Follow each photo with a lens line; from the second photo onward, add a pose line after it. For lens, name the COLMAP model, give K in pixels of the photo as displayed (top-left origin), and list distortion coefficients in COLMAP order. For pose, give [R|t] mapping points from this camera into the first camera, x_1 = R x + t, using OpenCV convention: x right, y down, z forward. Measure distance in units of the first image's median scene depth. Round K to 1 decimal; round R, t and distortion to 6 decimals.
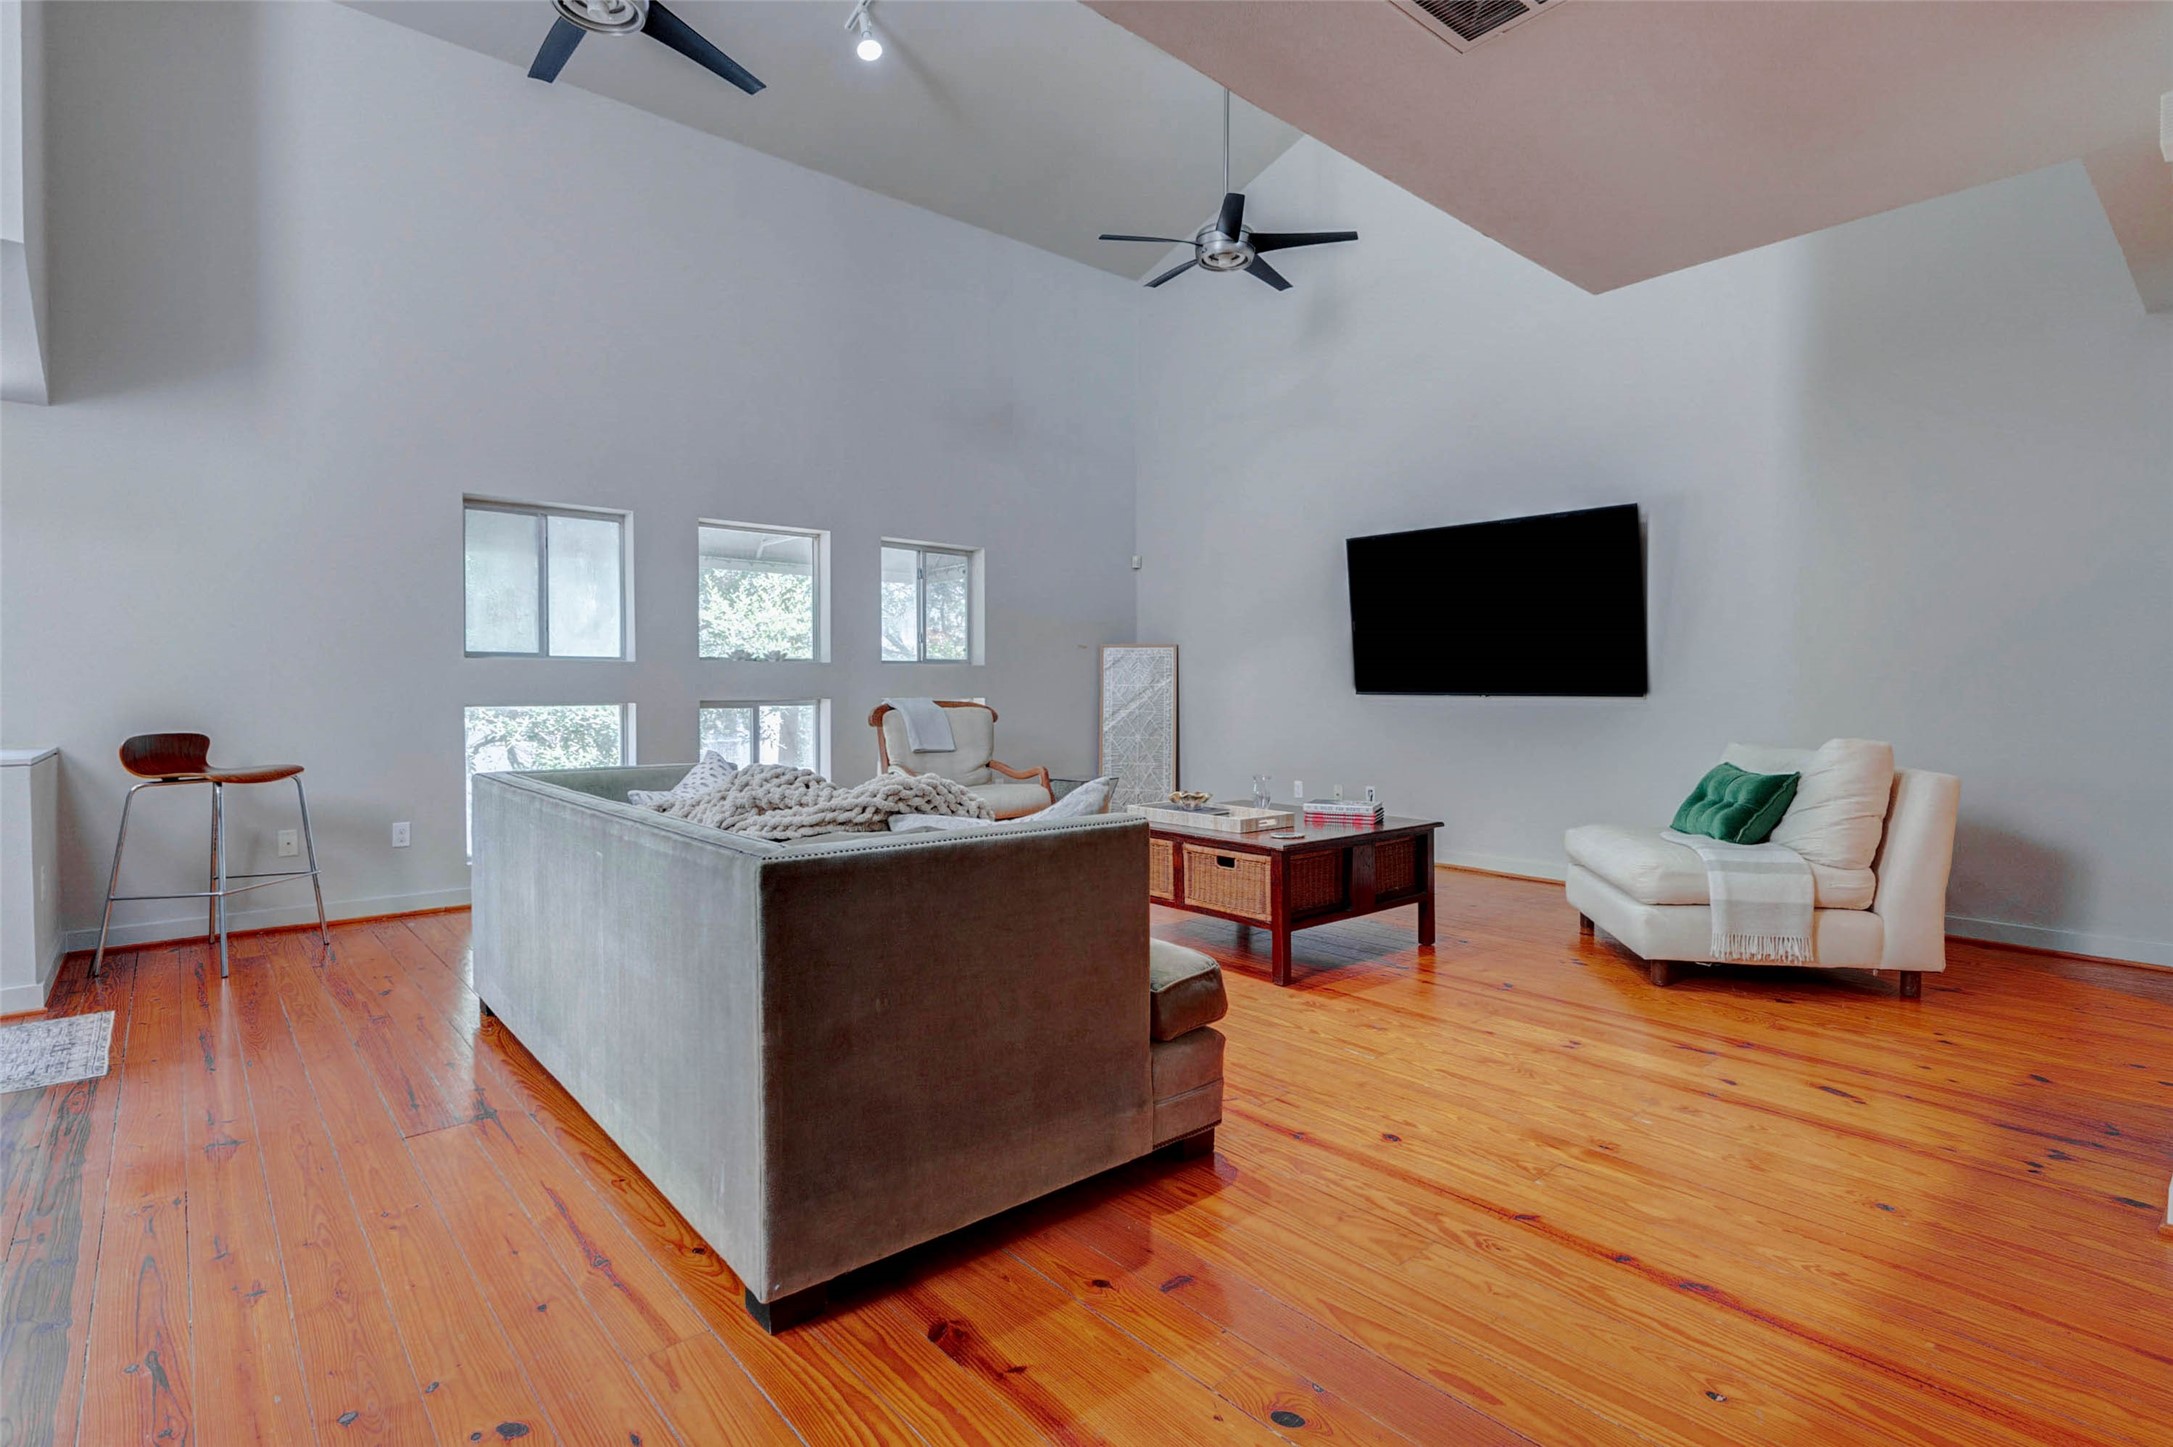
lens RADIAL K [[1047.0, 0, 1081.3], [0, 1047.0, 692.4], [0, 0, 1]] dist [0.000207, -0.000052]
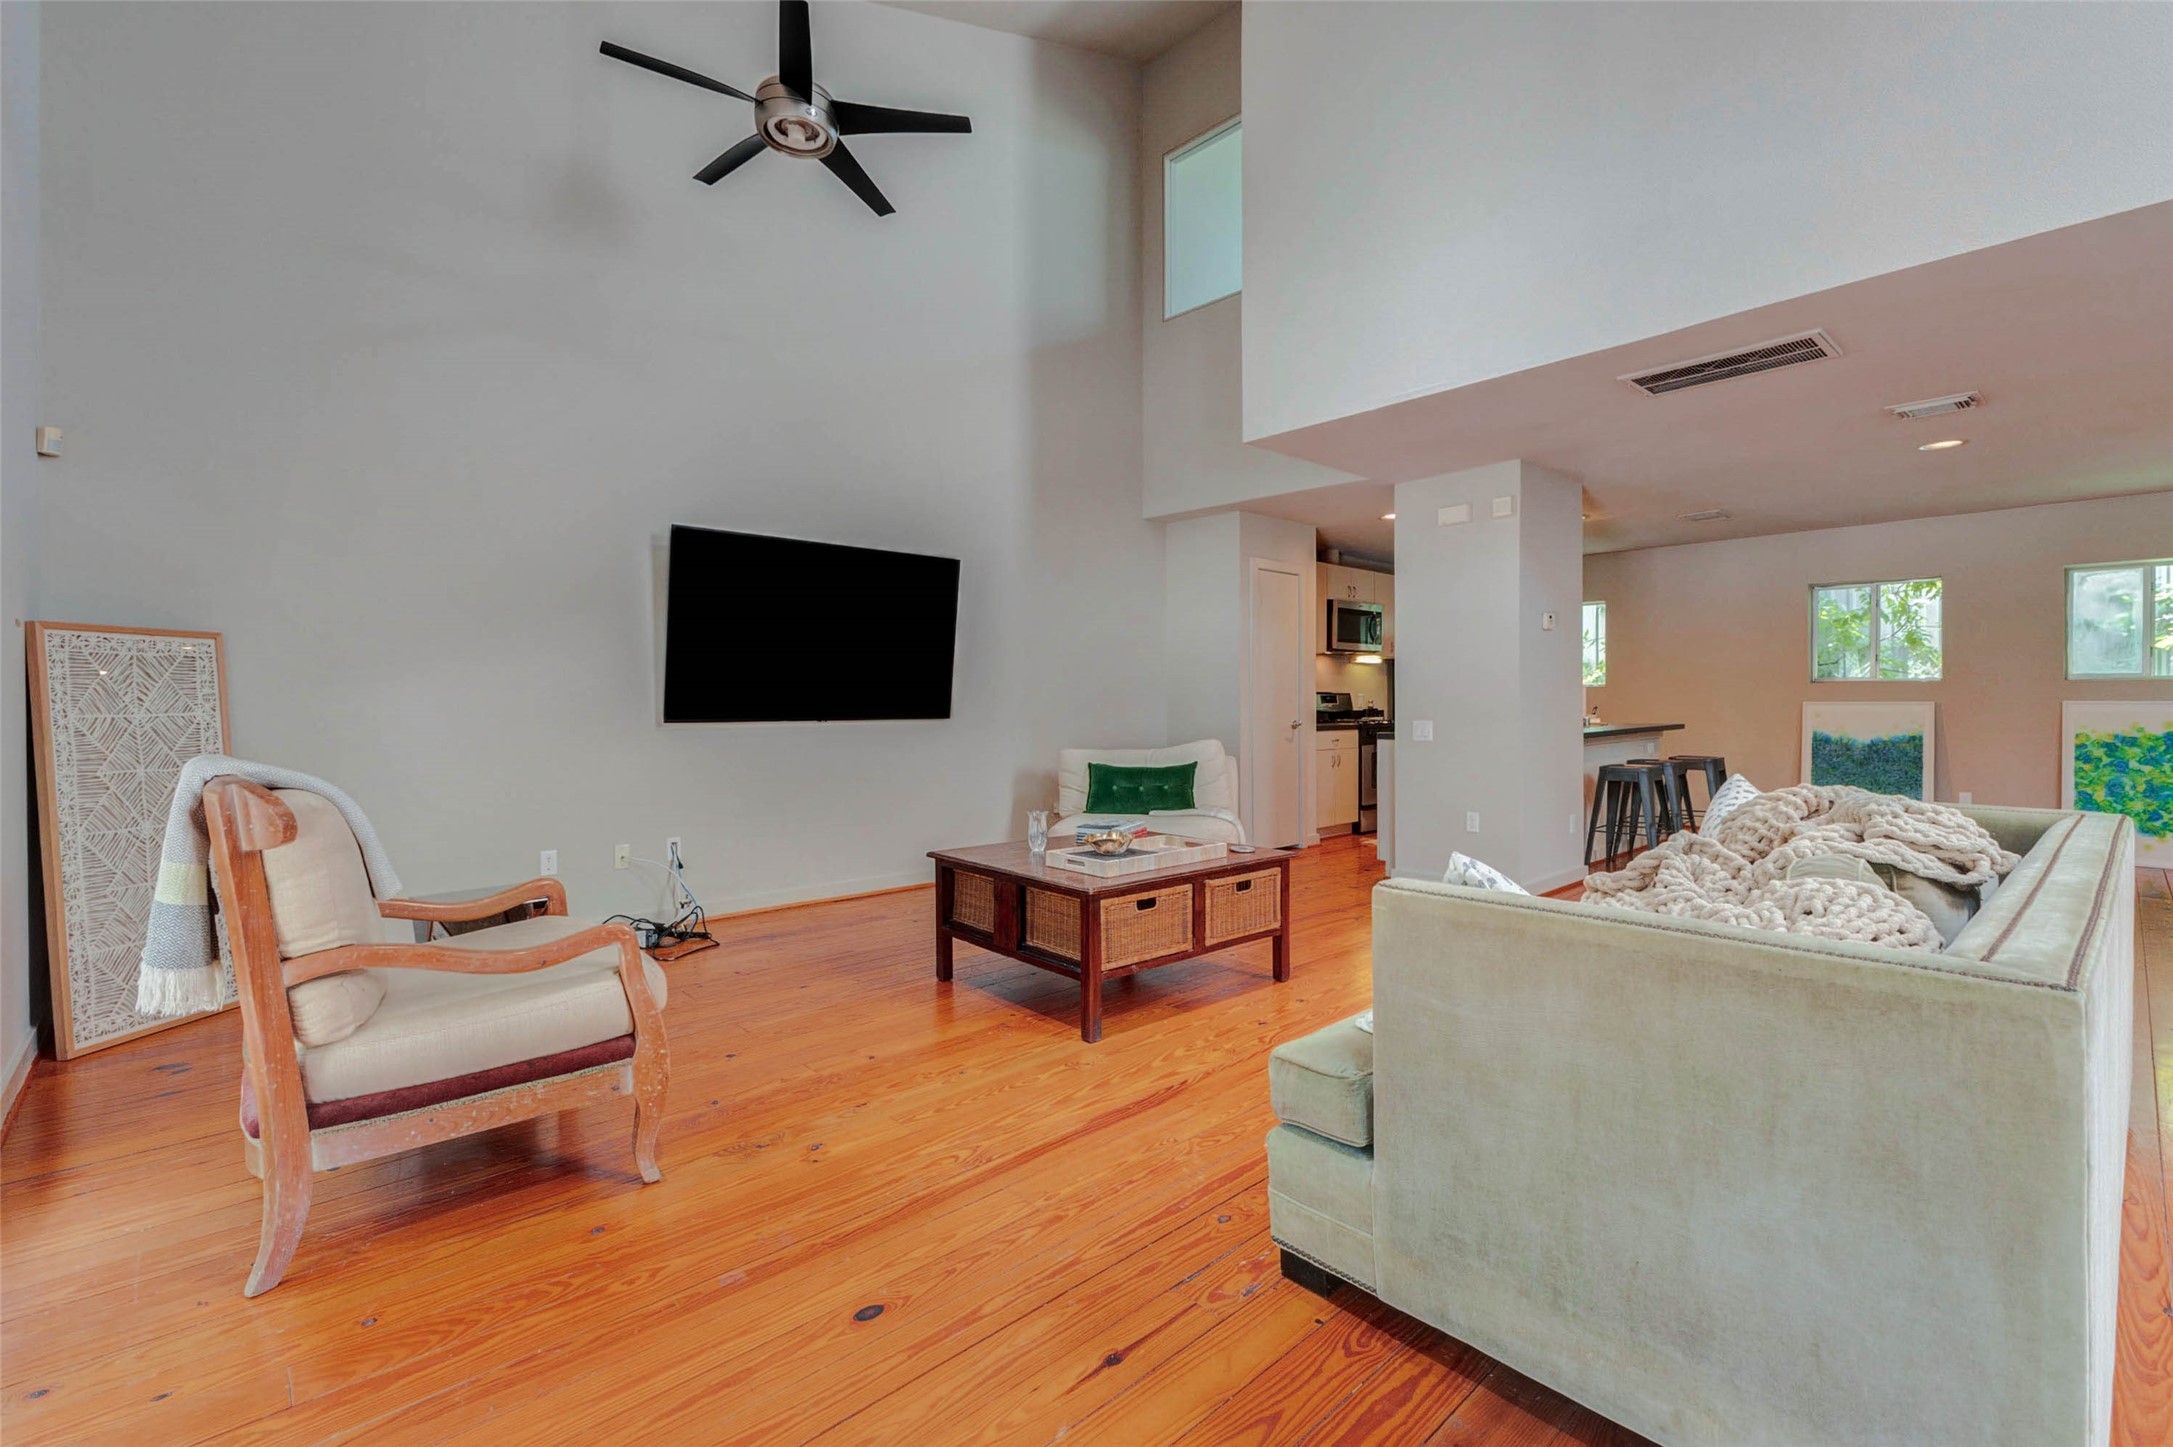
lens RADIAL K [[982.2, 0, 1081.8], [0, 982.2, 686.4], [0, 0, 1]] dist [0.009500, -0.000684]
pose [[-0.027780, 0.016511, 0.999478, -0.713438], [0.013027, 0.999785, -0.016154, -0.013876], [-0.999529, 0.012572, -0.027989, 1.050177]]
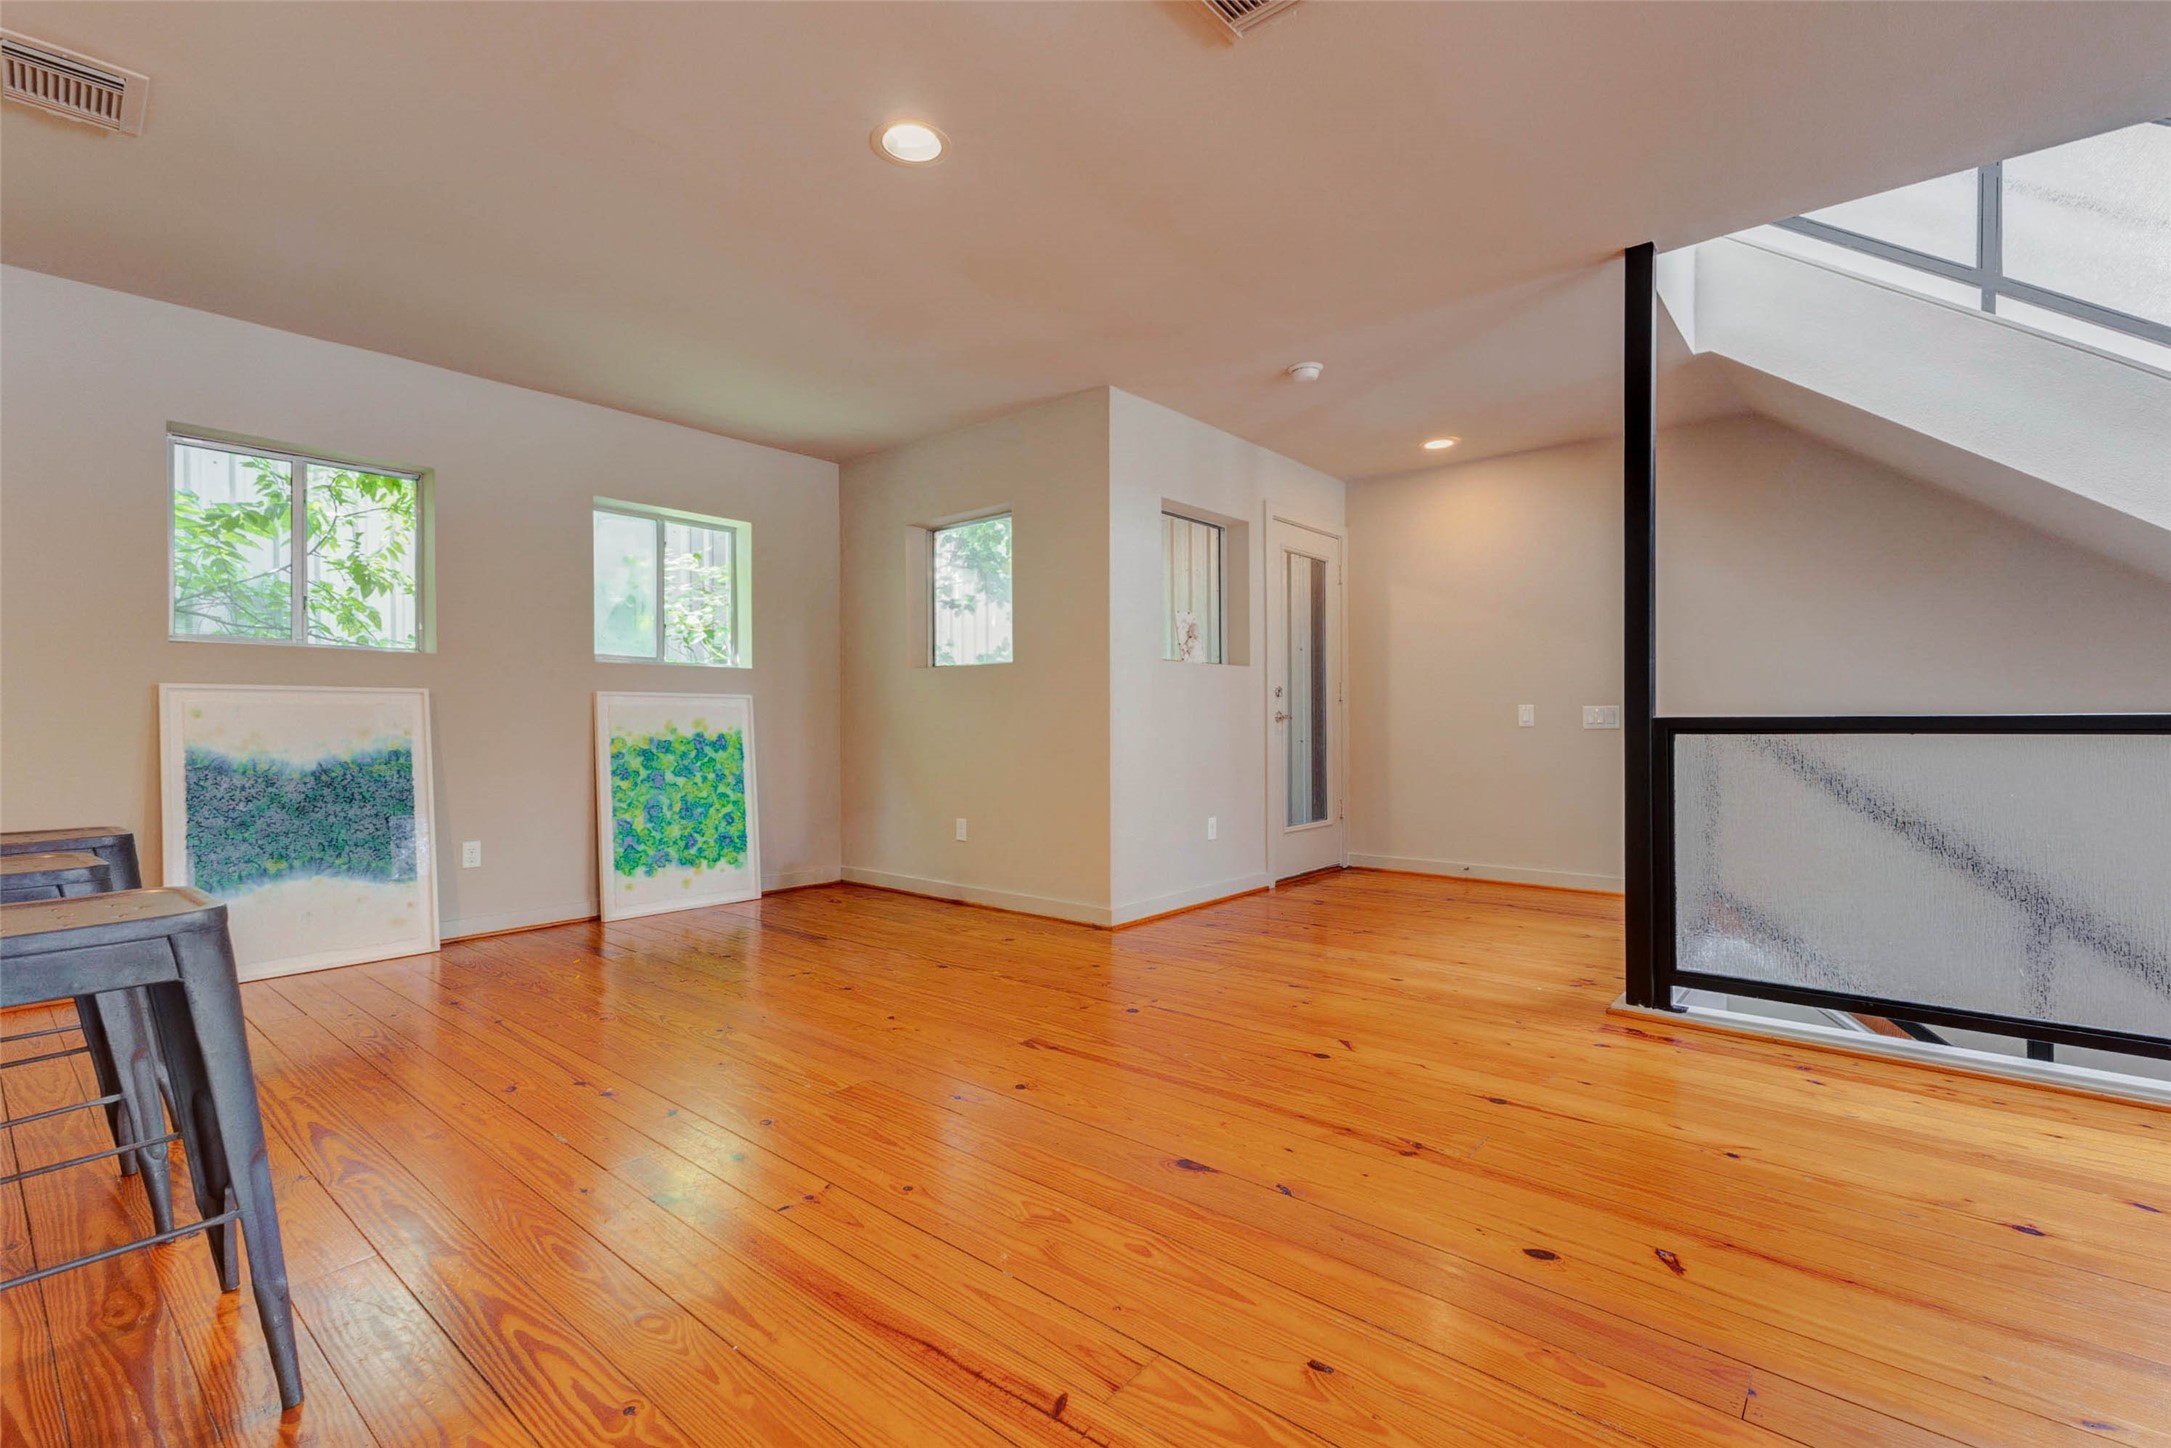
lens RADIAL K [[940.1, 0, 1081.1], [0, 940.1, 735.9], [0, 0, 1]] dist [0.015122, -0.000219]
pose [[-0.990040, 0.007098, -0.140610, 0.416110], [0.003560, 0.999671, 0.025396, 0.027726], [0.140744, 0.024643, -0.989739, 0.556371]]
